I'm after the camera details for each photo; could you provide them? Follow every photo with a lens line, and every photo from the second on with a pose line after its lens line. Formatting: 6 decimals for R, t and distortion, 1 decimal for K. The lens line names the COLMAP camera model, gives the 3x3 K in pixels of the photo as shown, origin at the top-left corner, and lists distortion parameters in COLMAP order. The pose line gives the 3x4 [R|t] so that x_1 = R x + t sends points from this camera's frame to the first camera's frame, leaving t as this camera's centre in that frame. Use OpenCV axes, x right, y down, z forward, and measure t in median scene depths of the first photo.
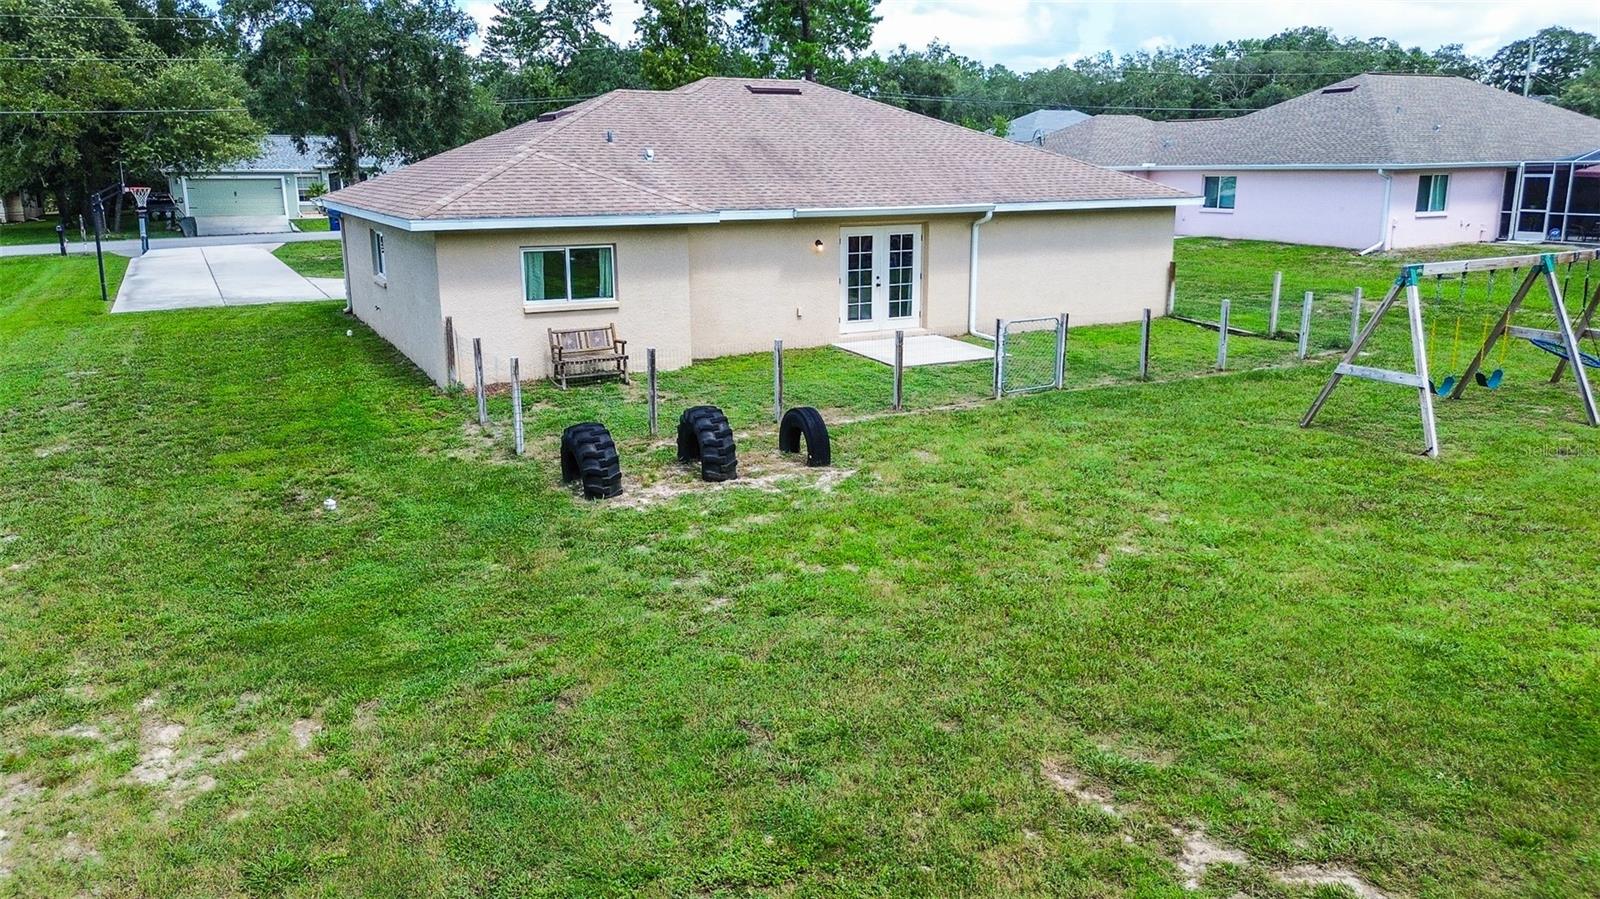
lens RADIAL K [[1162.3, 0, 794.6], [0, 1162.3, 406.4], [0, 0, 1]] dist [0.087053, -0.066577]
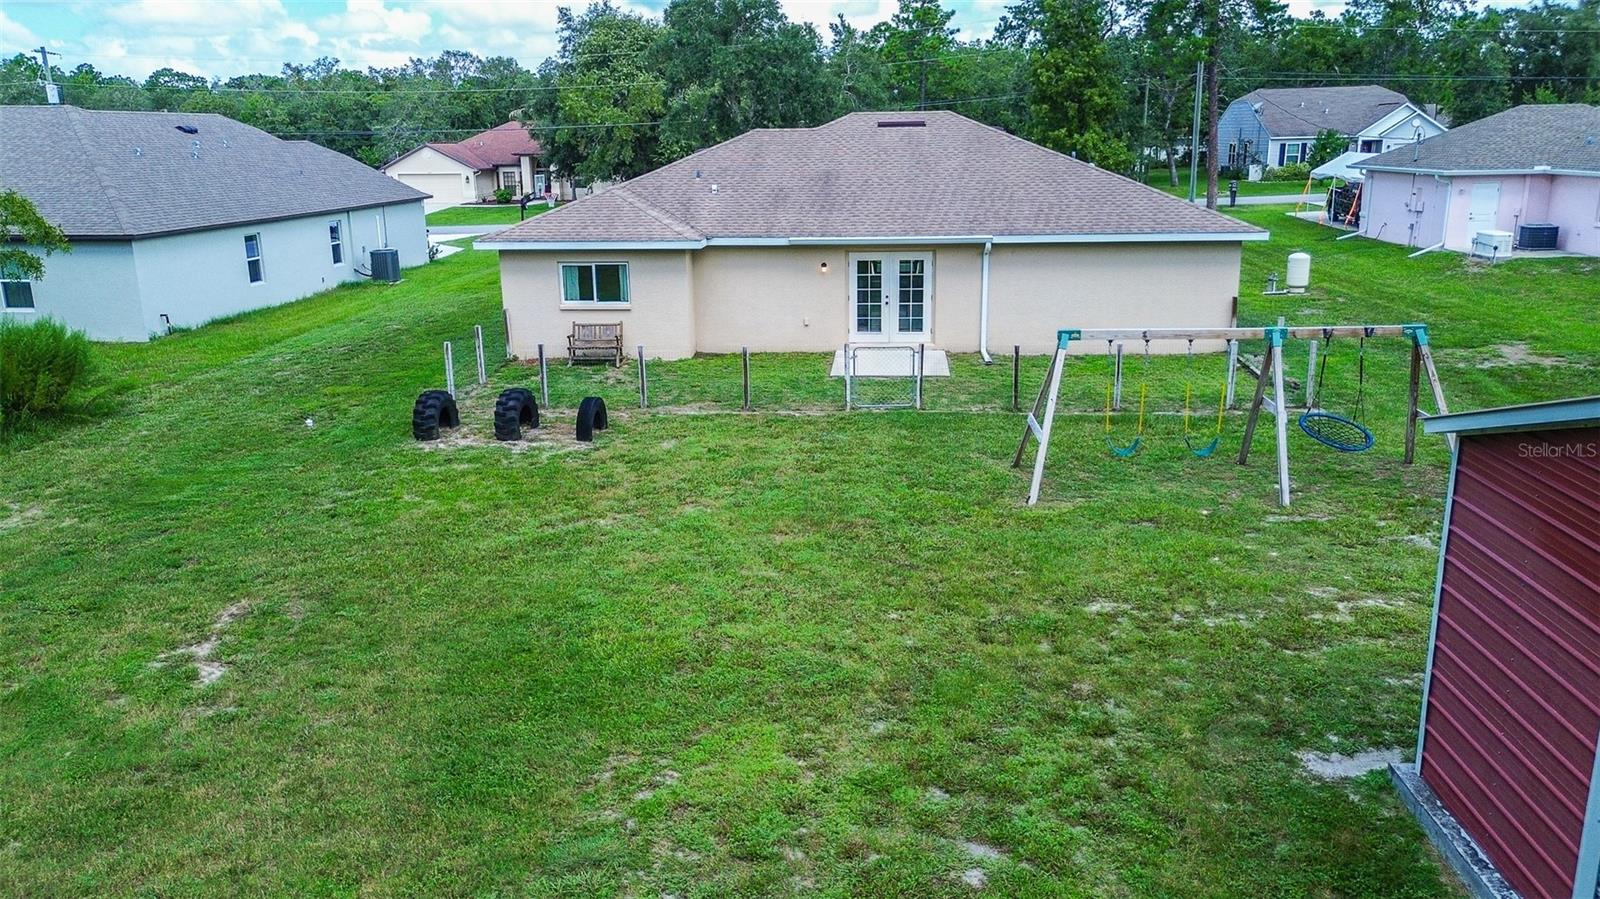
lens RADIAL K [[1162.3, 0, 794.6], [0, 1162.3, 406.4], [0, 0, 1]] dist [0.087053, -0.066577]
pose [[0.845468, 0.115871, -0.521305, 0.618169], [-0.099593, 0.993263, 0.059251, -0.062509], [0.524658, 0.001824, 0.851311, -0.032739]]
